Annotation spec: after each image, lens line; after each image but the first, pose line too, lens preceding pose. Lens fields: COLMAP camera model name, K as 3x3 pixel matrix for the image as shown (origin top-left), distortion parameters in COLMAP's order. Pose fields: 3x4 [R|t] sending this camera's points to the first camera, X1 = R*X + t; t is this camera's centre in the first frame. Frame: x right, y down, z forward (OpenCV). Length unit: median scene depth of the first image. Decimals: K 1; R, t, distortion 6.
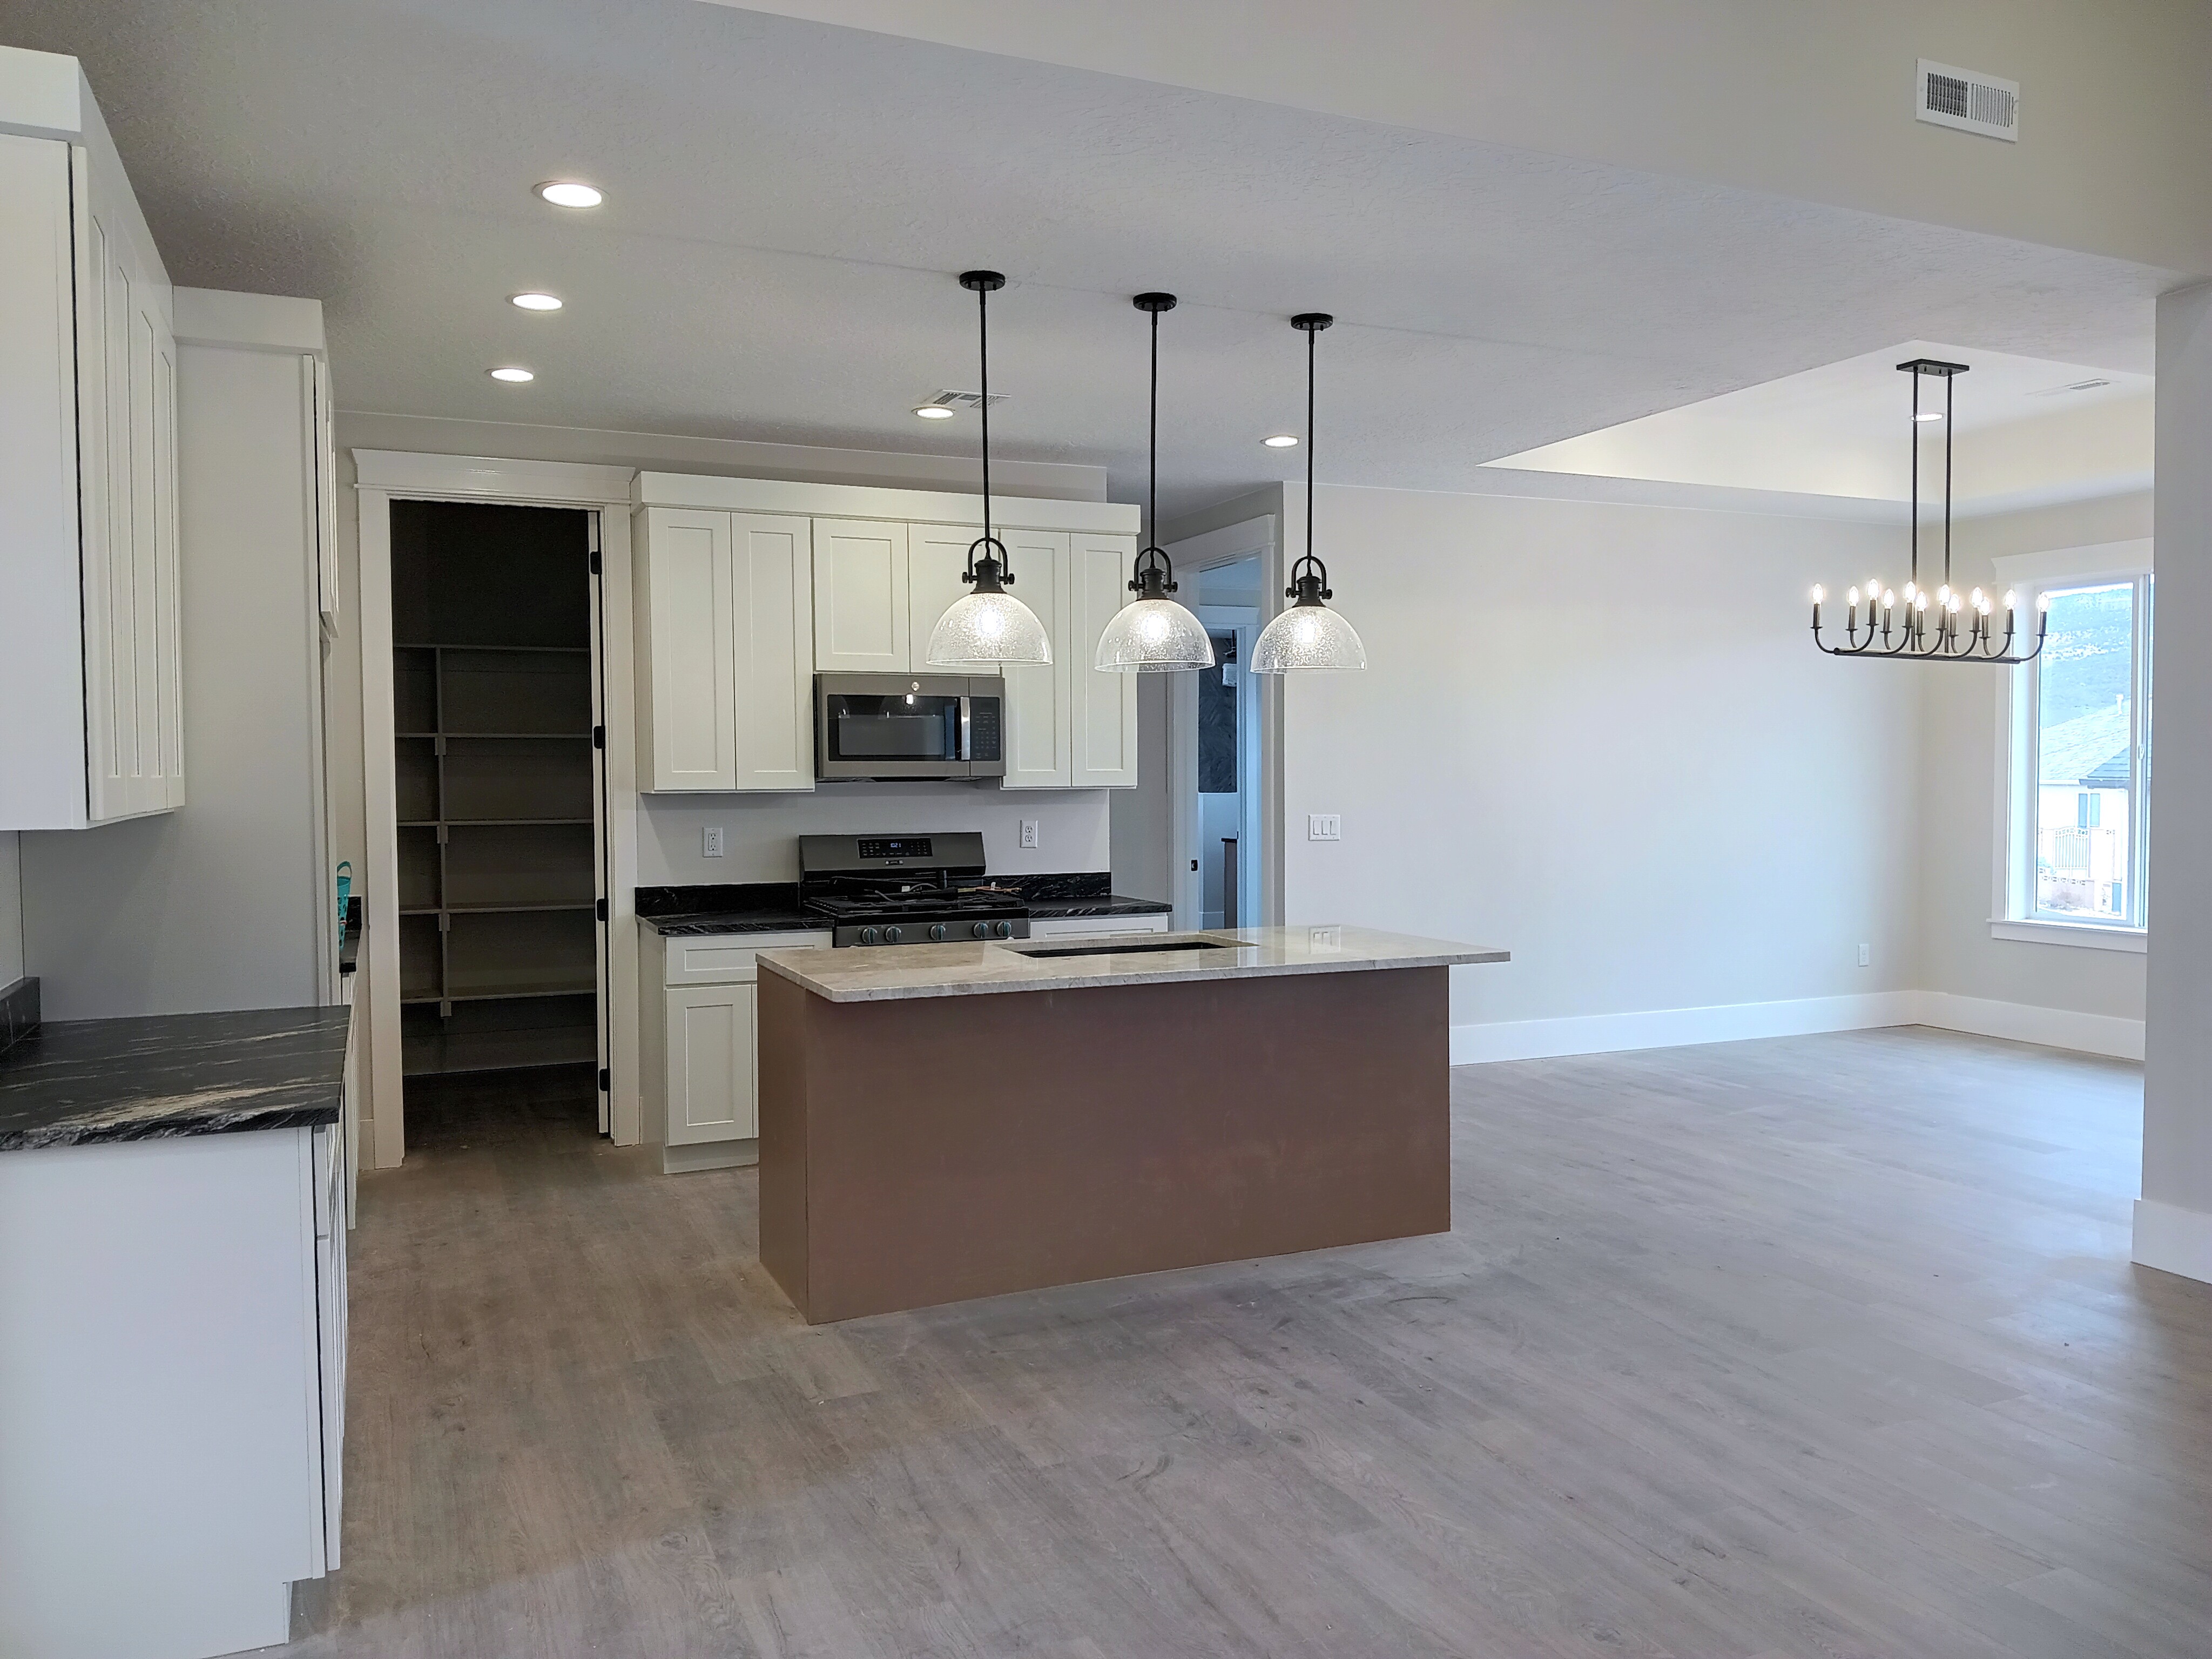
lens RADIAL K [[1641.2, 0, 1114.0], [0, 1641.2, 834.6], [0, 0, 1]] dist [0.074610, -0.139835]
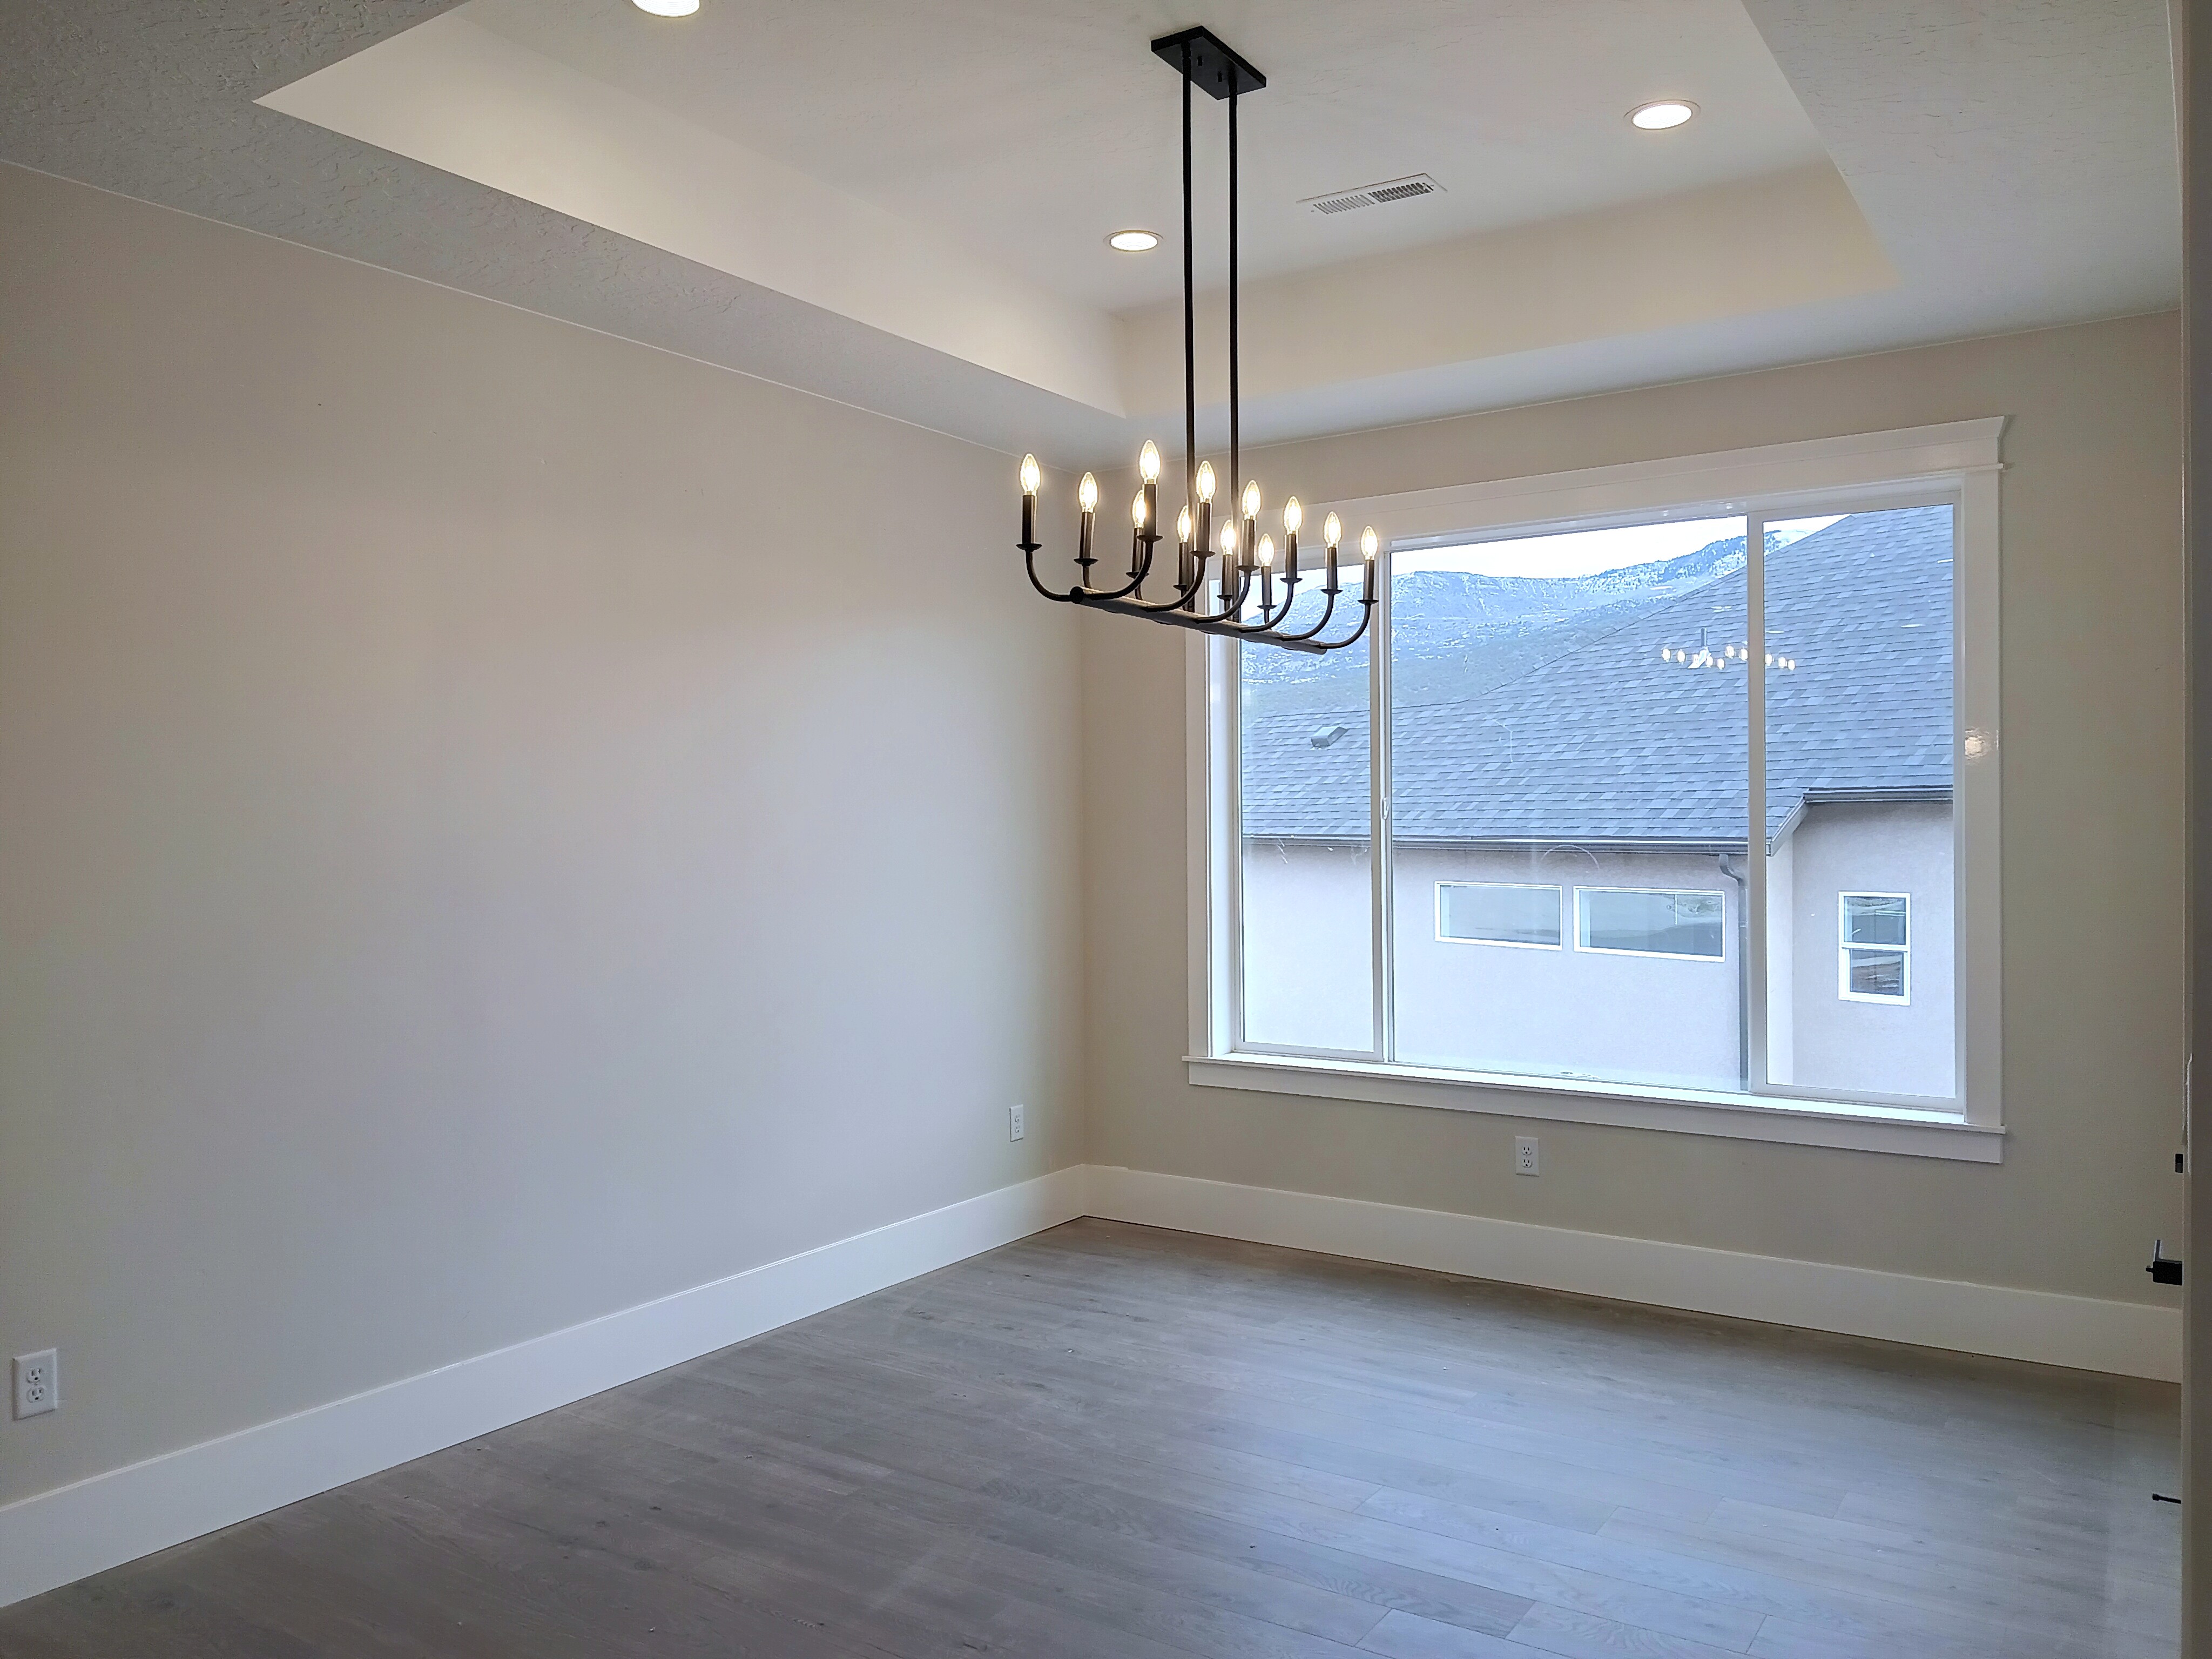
lens RADIAL K [[1639.5, 0, 1089.7], [0, 1639.5, 845.1], [0, 0, 1]] dist [0.028206, -0.071859]
pose [[0.850610, -0.011435, 0.525673, 0.205176], [0.025453, 0.999487, -0.019445, -0.032384], [-0.525181, 0.029920, 0.850464, 0.636424]]
